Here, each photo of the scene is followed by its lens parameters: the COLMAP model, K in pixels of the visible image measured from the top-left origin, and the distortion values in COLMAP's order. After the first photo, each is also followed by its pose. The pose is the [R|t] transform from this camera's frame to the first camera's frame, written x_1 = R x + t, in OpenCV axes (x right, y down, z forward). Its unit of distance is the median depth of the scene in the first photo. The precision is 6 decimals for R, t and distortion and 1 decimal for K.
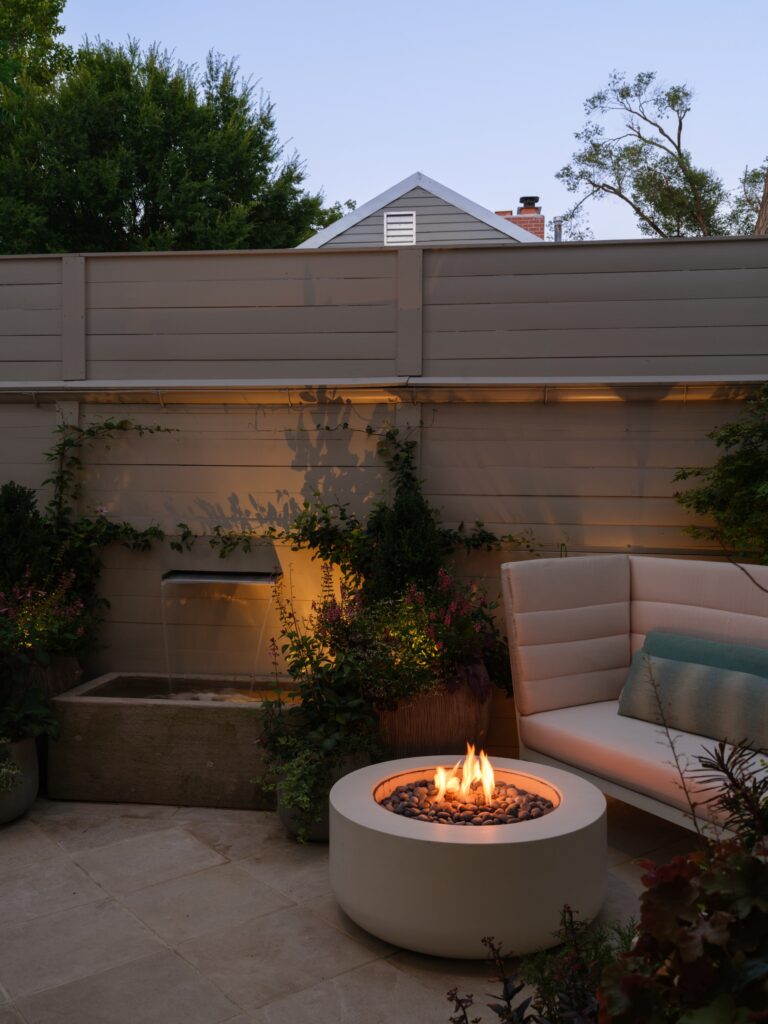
lens RADIAL K [[829.6, 0, 382.3], [0, 829.6, 501.1], [0, 0, 1]] dist [-0.002259, 0.001365]
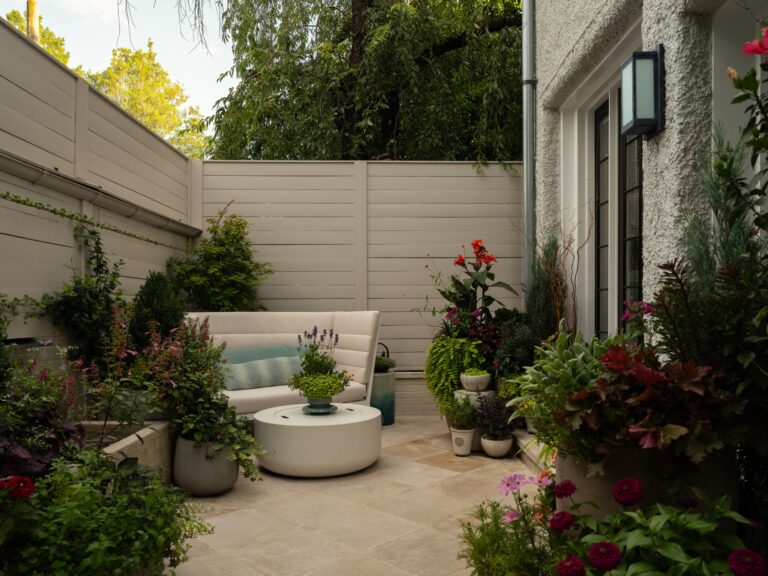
lens RADIAL K [[622.2, 0, 382.5], [0, 622.2, 321.4], [0, 0, 1]] dist [-0.002259, 0.001365]
pose [[-0.113371, -0.037476, 0.992846, -0.992117], [-0.052245, 0.998131, 0.031710, 0.015533], [-0.992178, -0.048276, -0.115117, 0.638710]]
